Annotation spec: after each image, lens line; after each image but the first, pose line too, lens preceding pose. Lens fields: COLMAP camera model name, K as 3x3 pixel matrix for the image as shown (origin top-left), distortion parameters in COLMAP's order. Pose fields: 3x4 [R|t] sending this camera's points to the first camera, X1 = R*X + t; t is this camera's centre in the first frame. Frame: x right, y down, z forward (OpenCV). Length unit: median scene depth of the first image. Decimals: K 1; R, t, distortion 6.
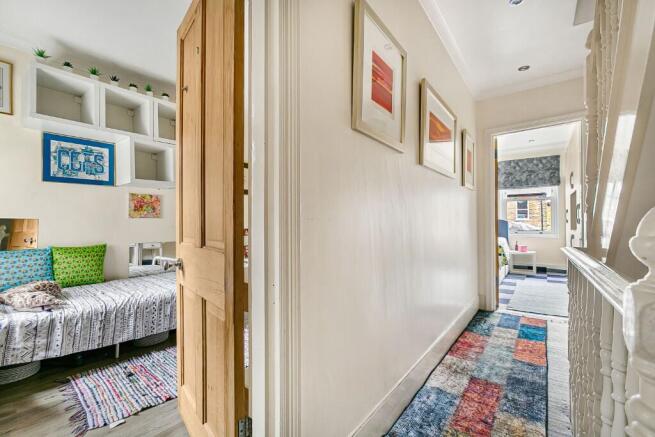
lens RADIAL K [[269.3, 0, 329.7], [0, 269.3, 215.9], [0, 0, 1]] dist [-0.003322, -0.000187]
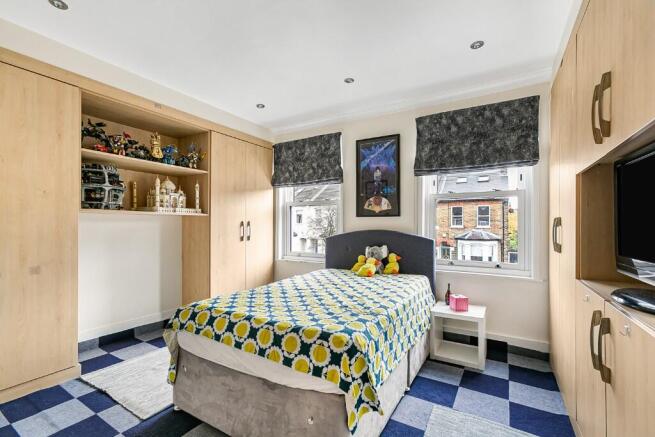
lens RADIAL K [[288.8, 0, 325.8], [0, 288.8, 221.9], [0, 0, 1]] dist [0.001307, 0.000323]
pose [[0.993184, 0.013920, 0.115724, 0.434296], [-0.014924, 0.999858, 0.007817, -0.015747], [-0.115599, -0.009490, 0.993251, 0.539250]]
